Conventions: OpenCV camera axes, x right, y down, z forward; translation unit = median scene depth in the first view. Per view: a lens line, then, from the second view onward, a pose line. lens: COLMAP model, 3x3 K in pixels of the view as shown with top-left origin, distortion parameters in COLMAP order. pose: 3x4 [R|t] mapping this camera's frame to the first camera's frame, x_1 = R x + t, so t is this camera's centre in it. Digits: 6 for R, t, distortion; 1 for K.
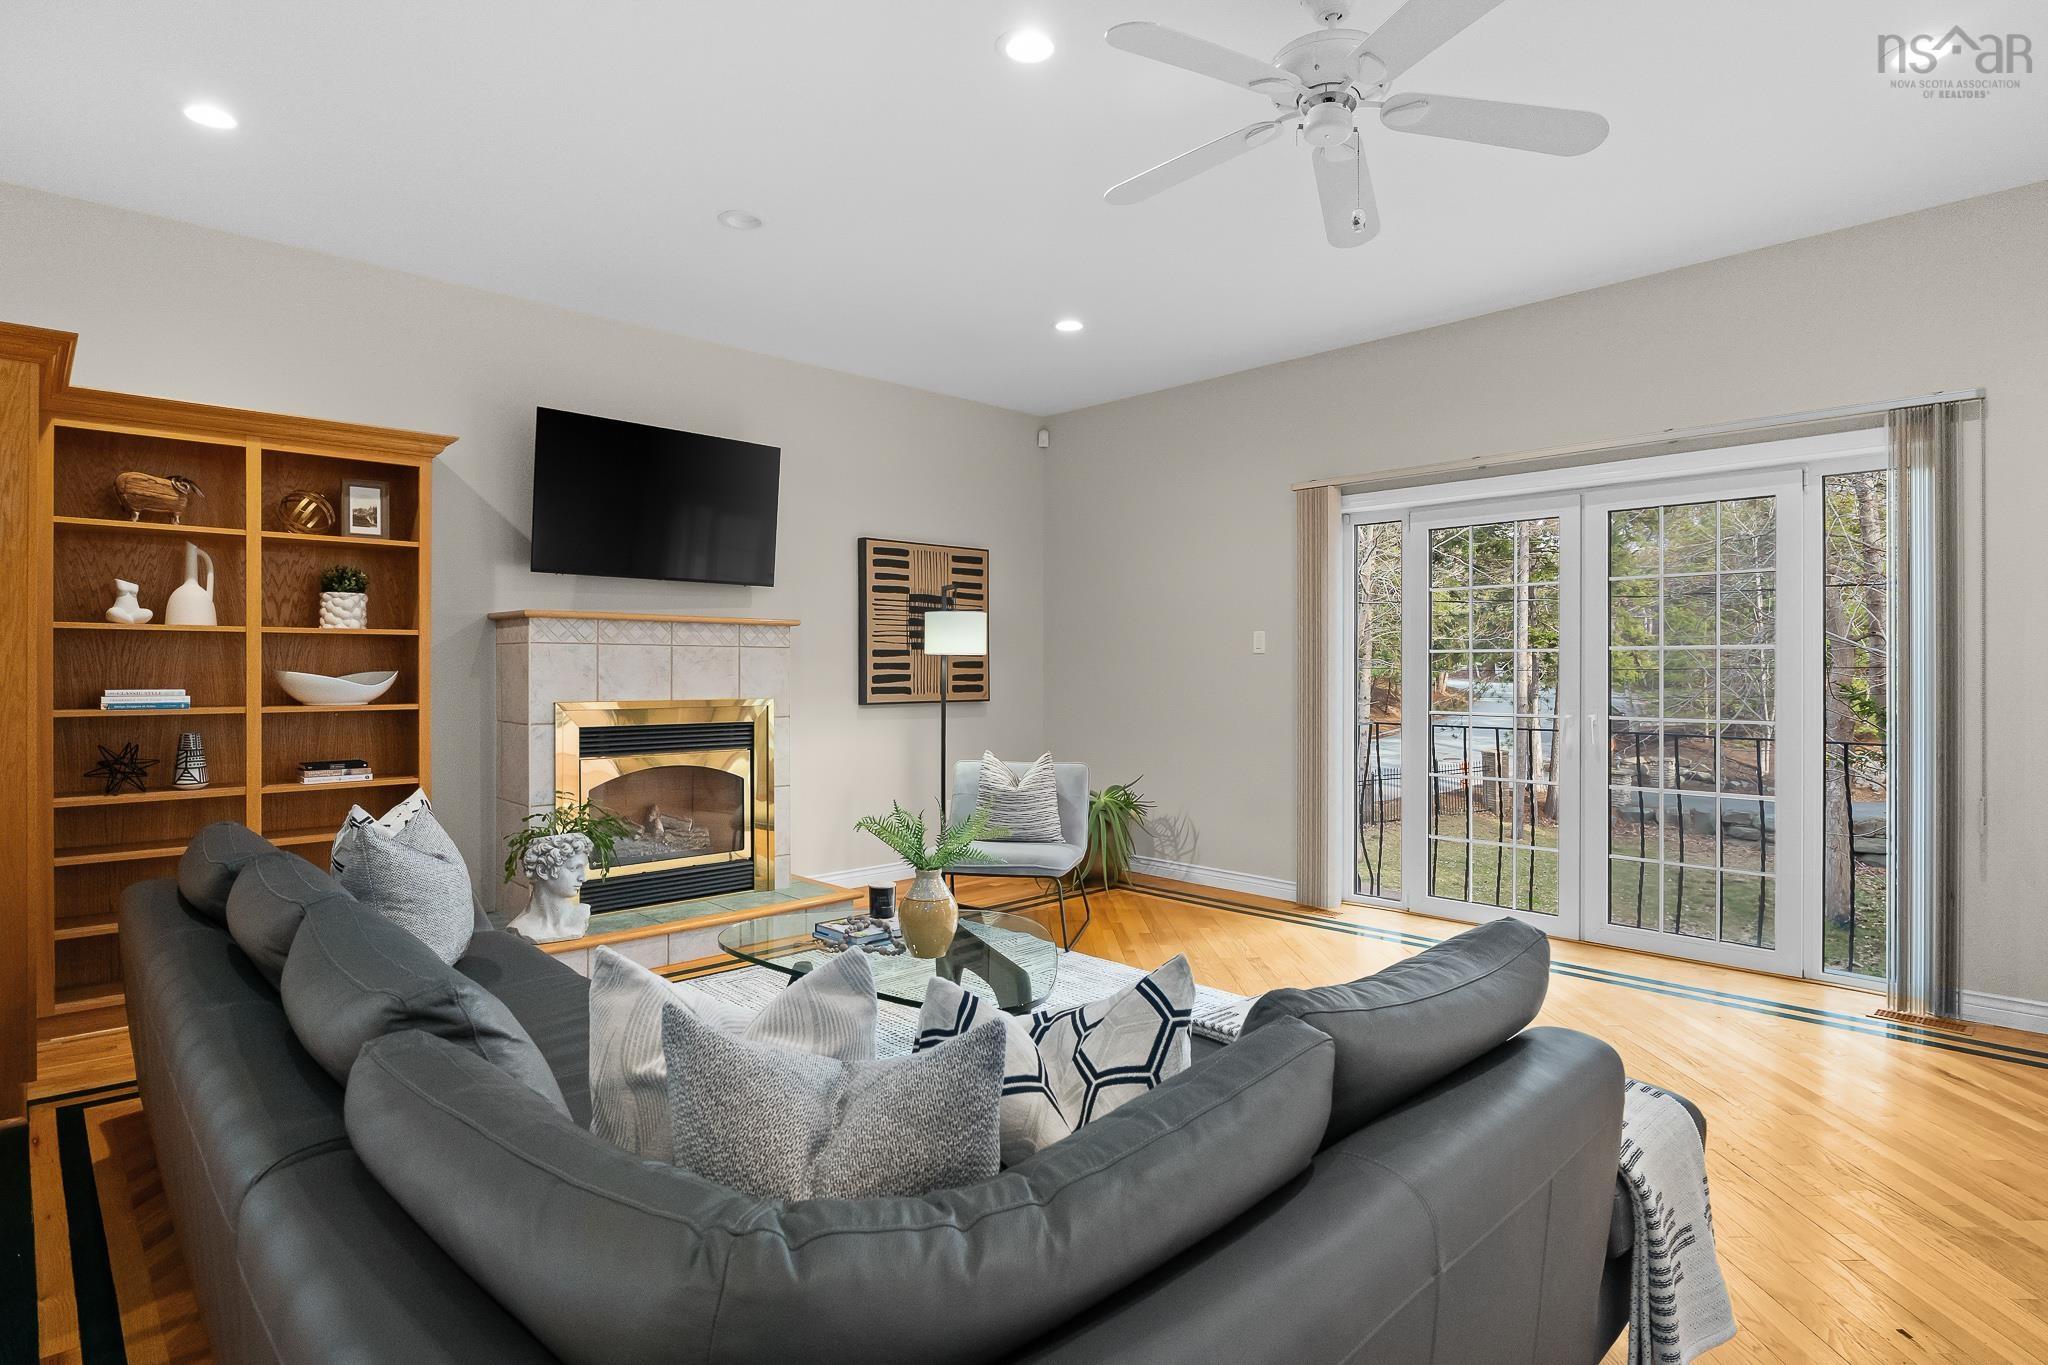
lens RADIAL K [[1068.5, 0, 1022.0], [0, 1068.5, 677.6], [0, 0, 1]] dist [-0.004036, -0.000343]
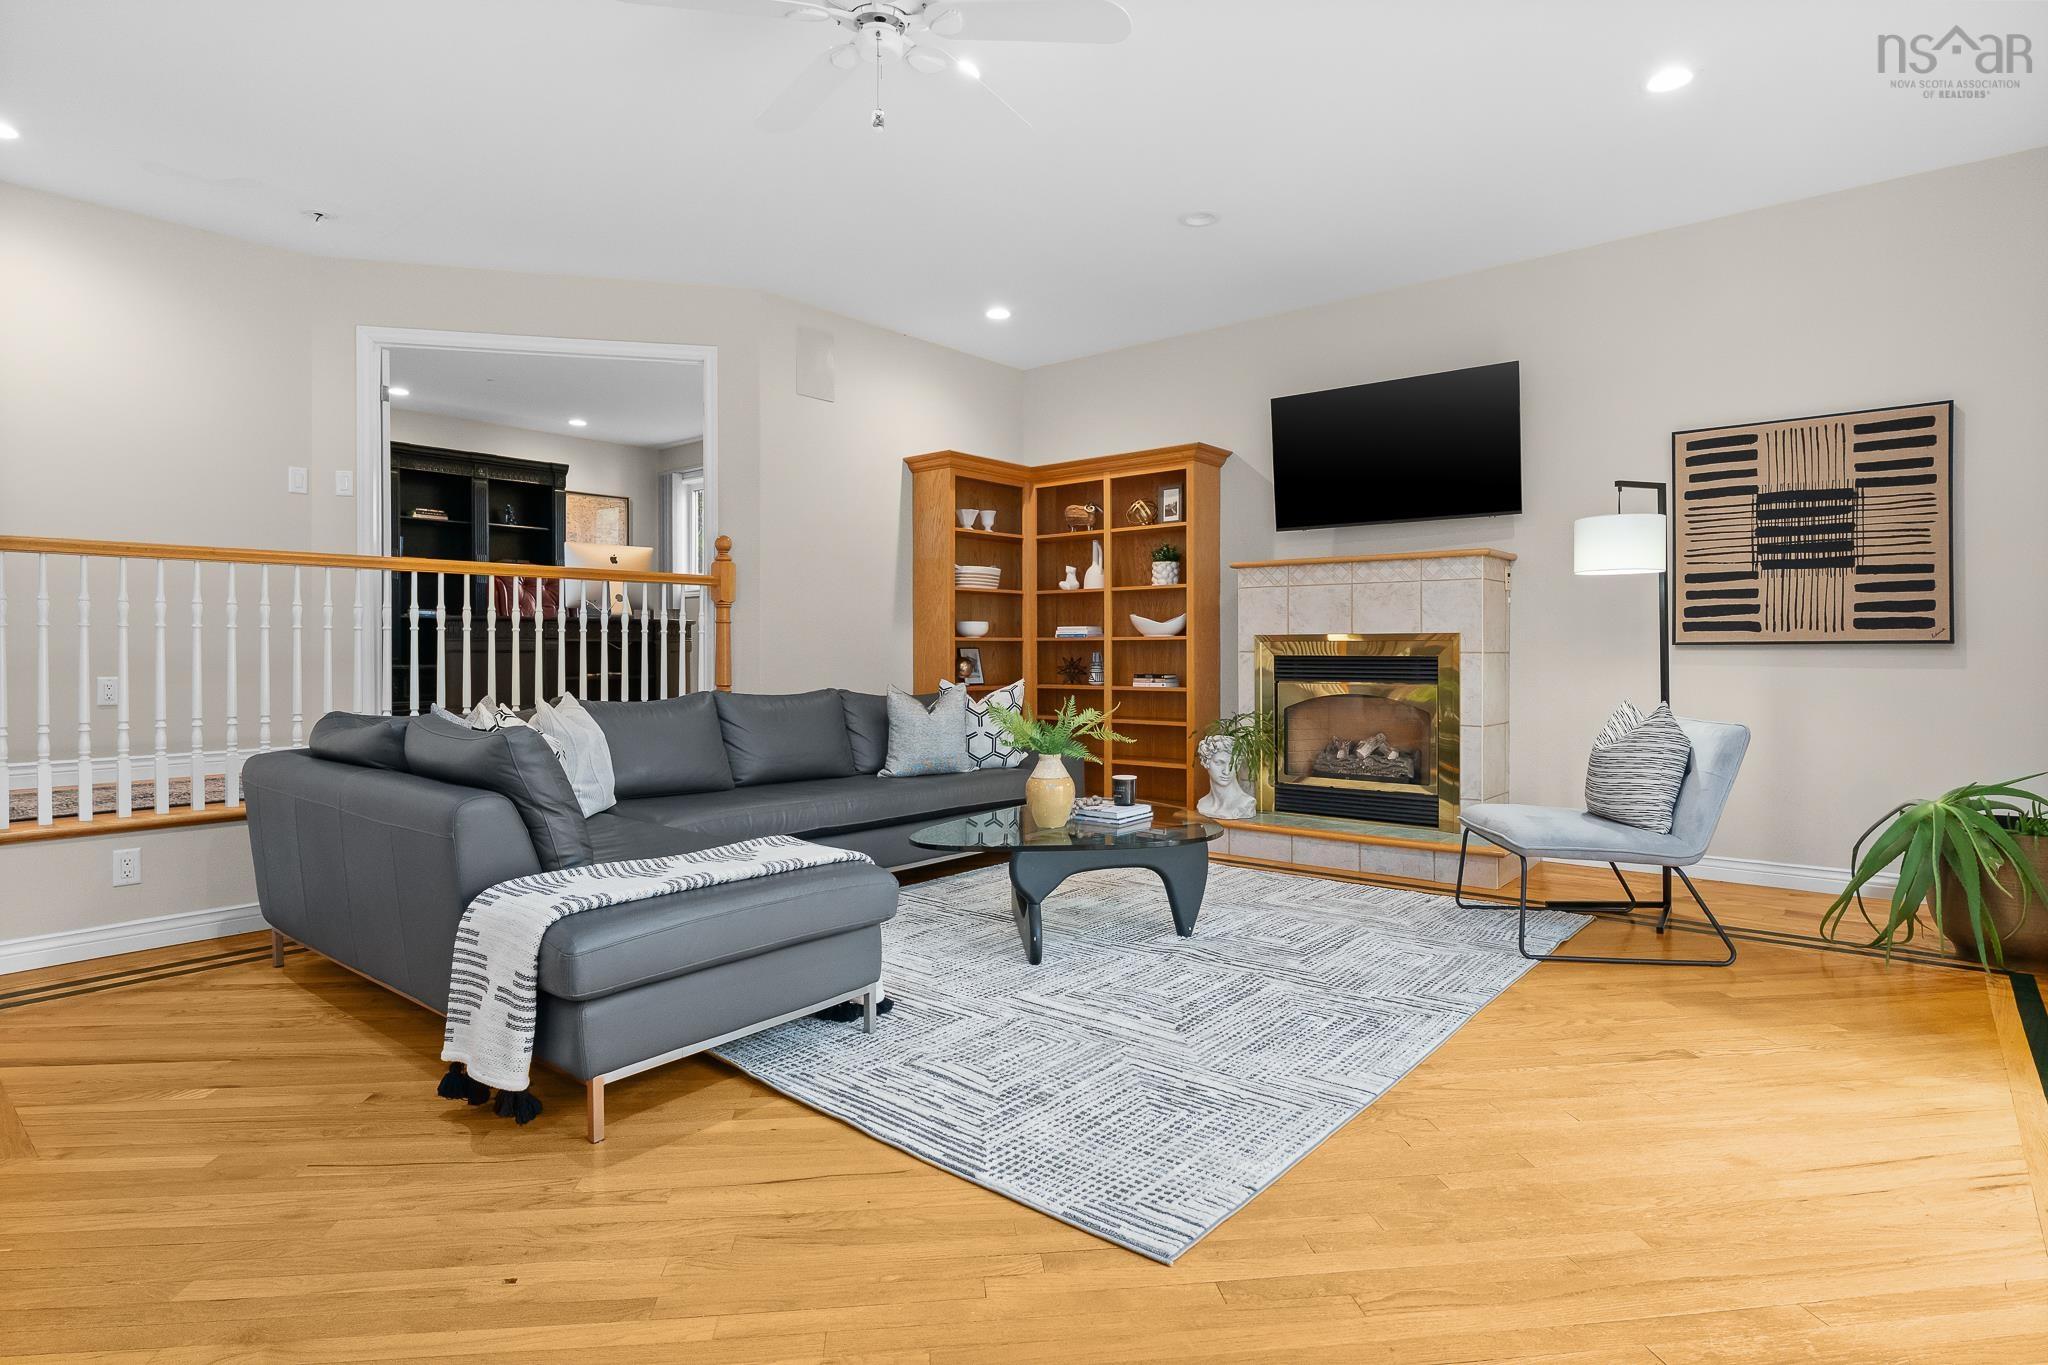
lens RADIAL K [[1068.5, 0, 1026.3], [0, 1068.5, 673.4], [0, 0, 1]] dist [-0.004036, -0.000343]
pose [[0.123798, 0.024683, -0.992000, 0.751814], [-0.001775, 0.999695, 0.024653, 0.036673], [0.992306, -0.001291, 0.123804, 0.555794]]
